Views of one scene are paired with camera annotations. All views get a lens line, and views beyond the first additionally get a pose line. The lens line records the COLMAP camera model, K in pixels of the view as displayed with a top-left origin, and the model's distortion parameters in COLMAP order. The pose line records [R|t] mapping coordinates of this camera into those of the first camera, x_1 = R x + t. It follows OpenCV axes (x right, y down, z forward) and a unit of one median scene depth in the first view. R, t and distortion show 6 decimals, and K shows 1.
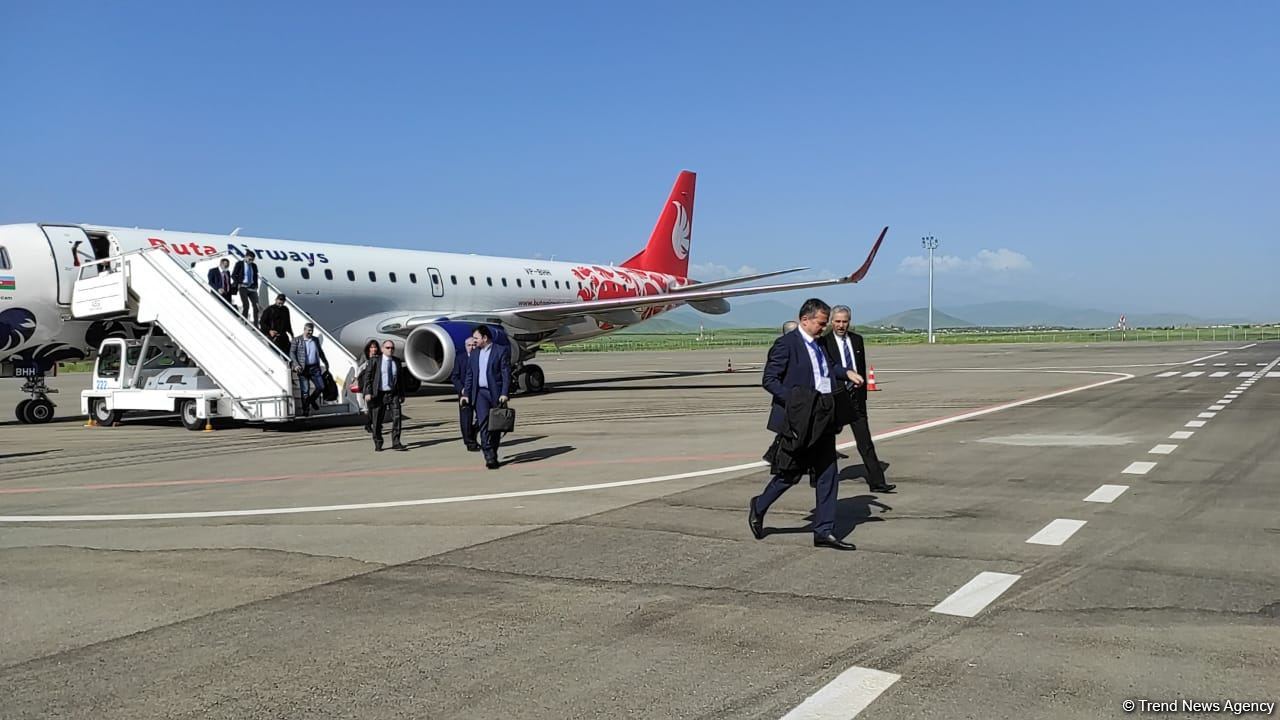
lens RADIAL K [[921.2, 0, 640.0], [0, 921.2, 360.0], [0, 0, 1]] dist [0.065262, -0.081442]
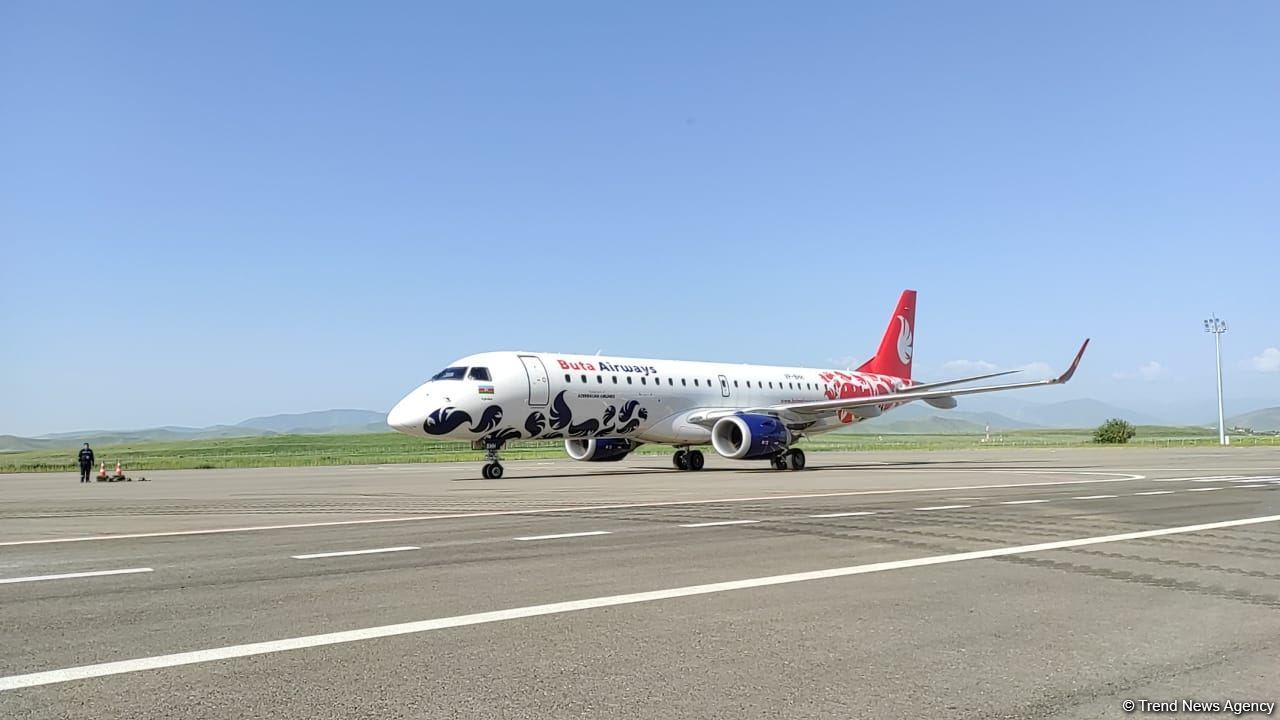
lens RADIAL K [[921.2, 0, 640.0], [0, 921.2, 360.0], [0, 0, 1]] dist [0.065262, -0.081442]
pose [[0.978167, -0.015879, -0.207213, -0.054206], [-0.006947, 0.994021, -0.108966, 0.021691], [0.207704, 0.108026, 0.972208, -0.283241]]
